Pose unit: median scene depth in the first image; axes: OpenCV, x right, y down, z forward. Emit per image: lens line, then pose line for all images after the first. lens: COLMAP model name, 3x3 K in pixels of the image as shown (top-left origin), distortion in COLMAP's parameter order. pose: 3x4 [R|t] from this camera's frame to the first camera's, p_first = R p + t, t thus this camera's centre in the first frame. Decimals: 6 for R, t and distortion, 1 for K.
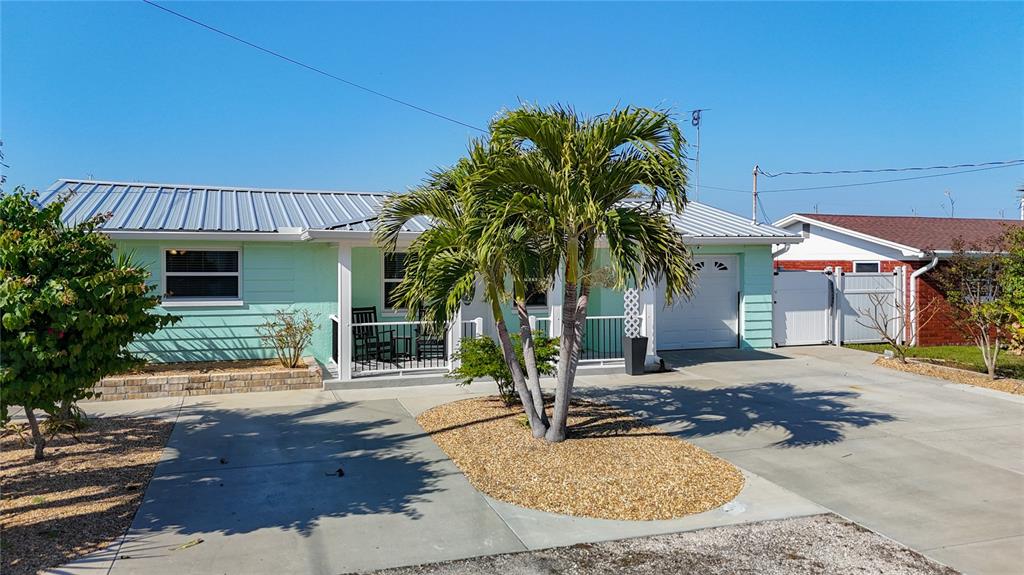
lens RADIAL K [[750.7, 0, 517.2], [0, 750.7, 291.7], [0, 0, 1]] dist [0.042119, -0.022023]
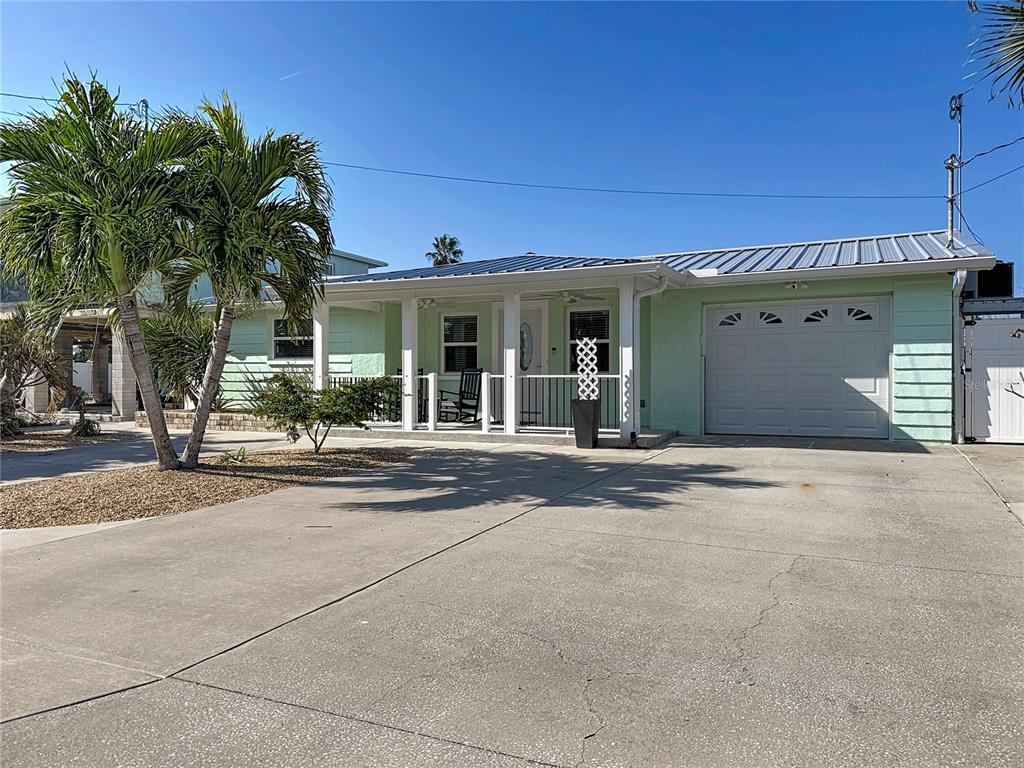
lens RADIAL K [[720.8, 0, 509.6], [0, 720.8, 395.0], [0, 0, 1]] dist [0.034304, -0.034442]
pose [[0.721304, 0.017421, -0.692400, 0.645583], [-0.027756, 0.999608, -0.003764, 0.062974], [0.692062, 0.021933, 0.721504, 0.421247]]
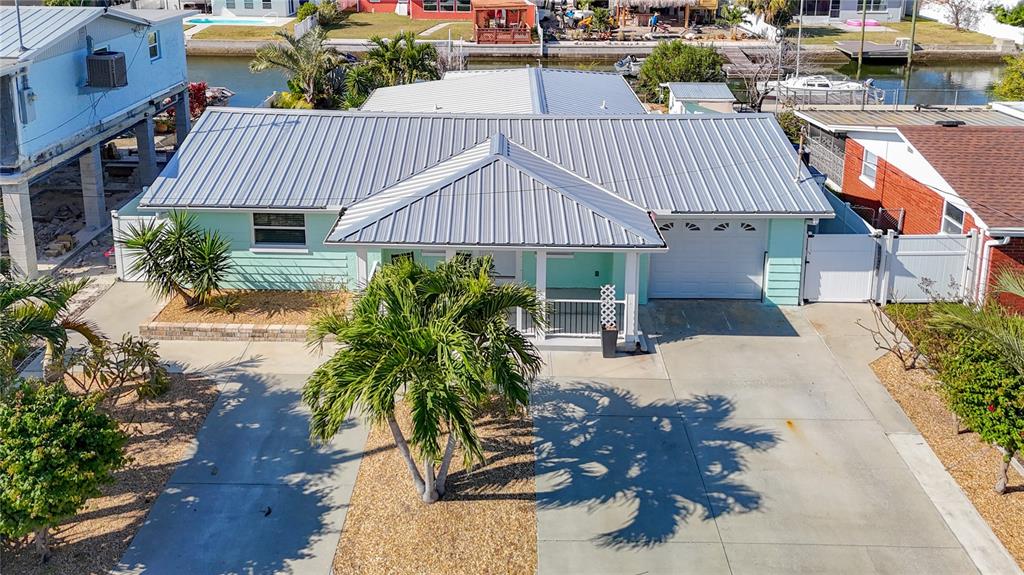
lens RADIAL K [[758.8, 0, 503.0], [0, 758.8, 139.2], [0, 0, 1]] dist [0.040055, -0.020774]
pose [[0.942340, 0.097634, -0.320098, 0.361068], [-0.025772, 0.974828, 0.221465, -0.483371], [0.333663, -0.200446, 0.921135, -0.052094]]
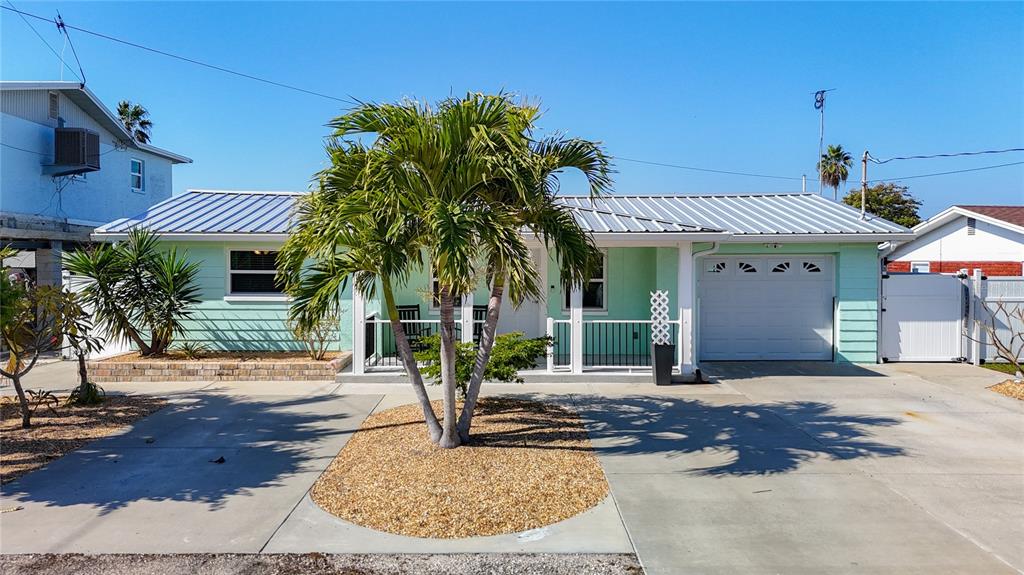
lens RADIAL K [[750.7, 0, 514.0], [0, 750.7, 290.5], [0, 0, 1]] dist [0.042119, -0.022023]
pose [[0.950044, 0.015588, -0.311728, 0.282128], [-0.016390, 0.999866, 0.000048, -0.001897], [0.311687, 0.005063, 0.950172, 0.073938]]
